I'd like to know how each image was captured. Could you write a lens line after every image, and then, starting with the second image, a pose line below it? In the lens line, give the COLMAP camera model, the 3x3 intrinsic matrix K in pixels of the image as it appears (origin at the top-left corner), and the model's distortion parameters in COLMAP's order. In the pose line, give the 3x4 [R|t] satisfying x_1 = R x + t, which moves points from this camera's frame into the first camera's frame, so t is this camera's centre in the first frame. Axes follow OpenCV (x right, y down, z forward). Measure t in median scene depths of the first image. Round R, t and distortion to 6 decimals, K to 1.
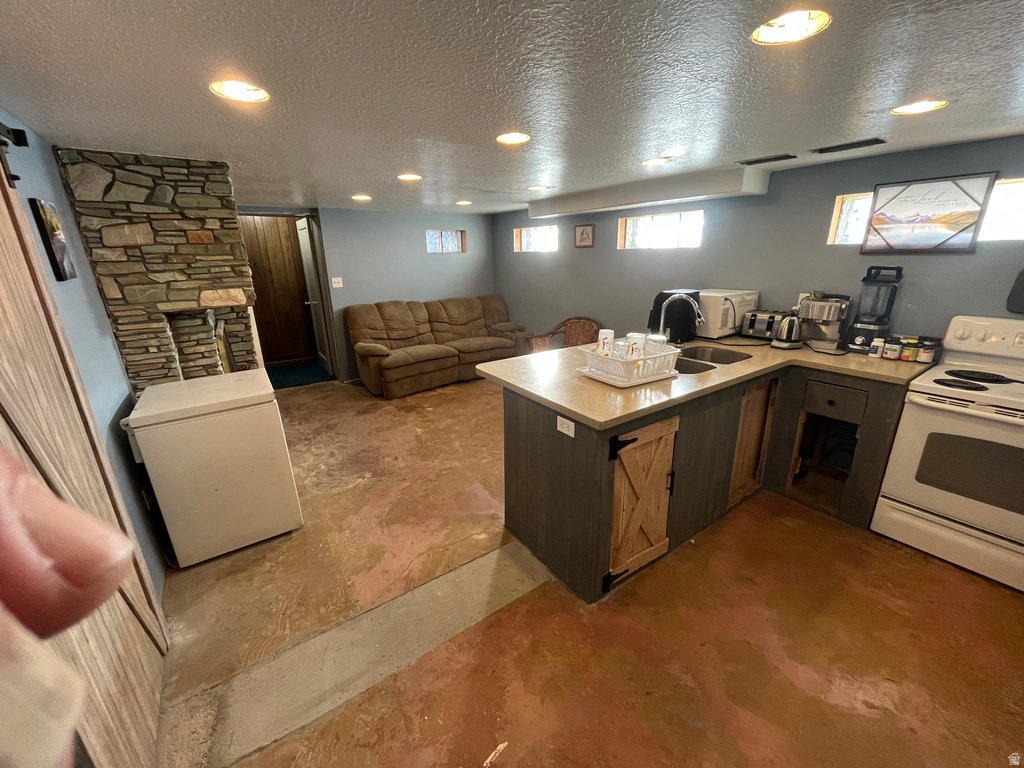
lens RADIAL K [[413.2, 0, 512.0], [0, 413.2, 384.0], [0, 0, 1]] dist [-0.001336, -0.000638]
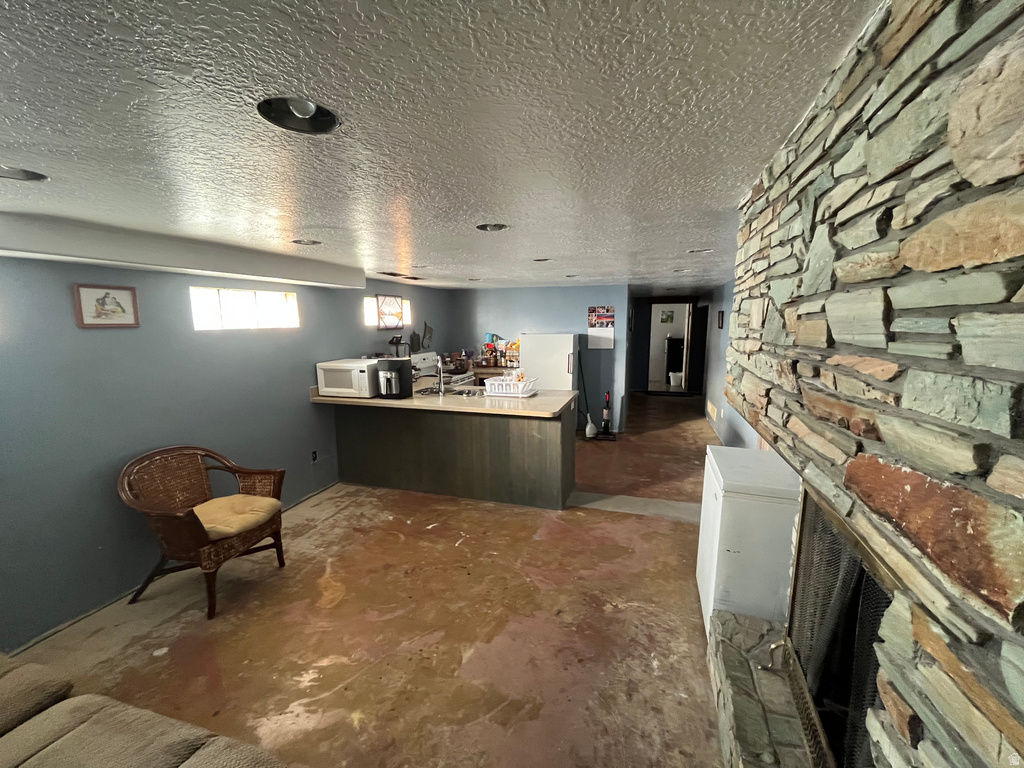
lens RADIAL K [[413.2, 0, 512.0], [0, 413.2, 384.0], [0, 0, 1]] dist [-0.001336, -0.000638]
pose [[-0.605172, -0.101760, 0.789564, -0.812935], [0.259588, 0.912365, 0.316551, -0.452515], [-0.752583, 0.396530, -0.525722, 1.388847]]
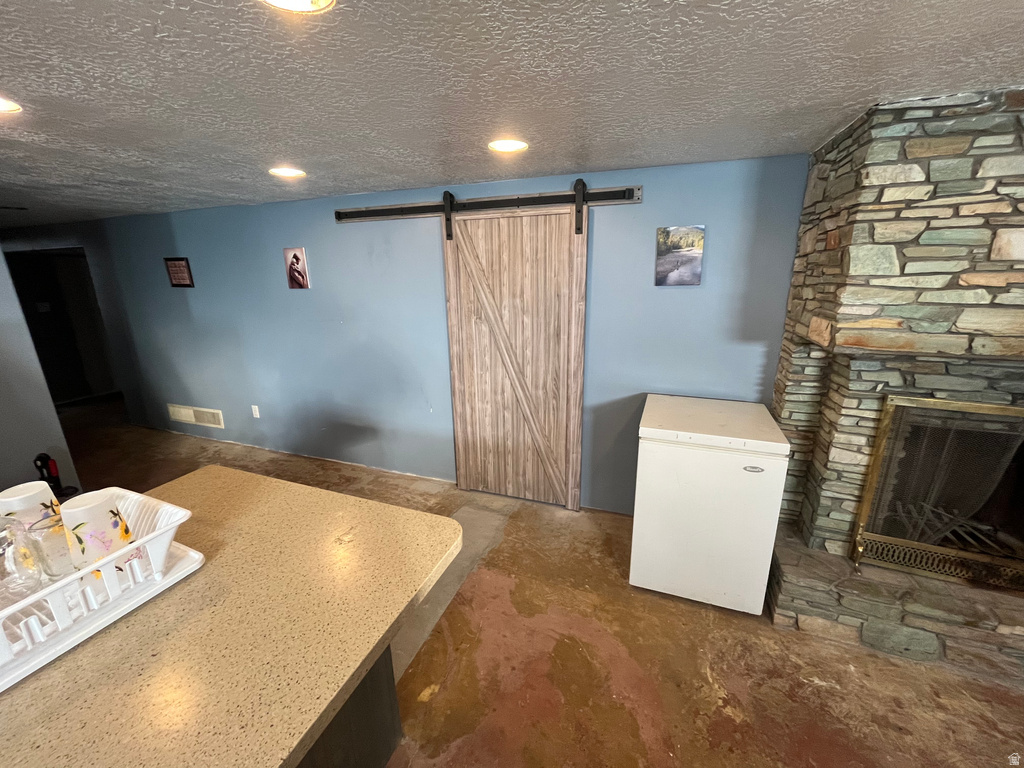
lens RADIAL K [[413.2, 0, 512.0], [0, 413.2, 384.0], [0, 0, 1]] dist [-0.001336, -0.000638]
pose [[-0.823388, 0.181902, -0.537535, 0.064013], [-0.146942, 0.846585, 0.511568, -0.330419], [0.548124, 0.500205, -0.670339, 0.999320]]
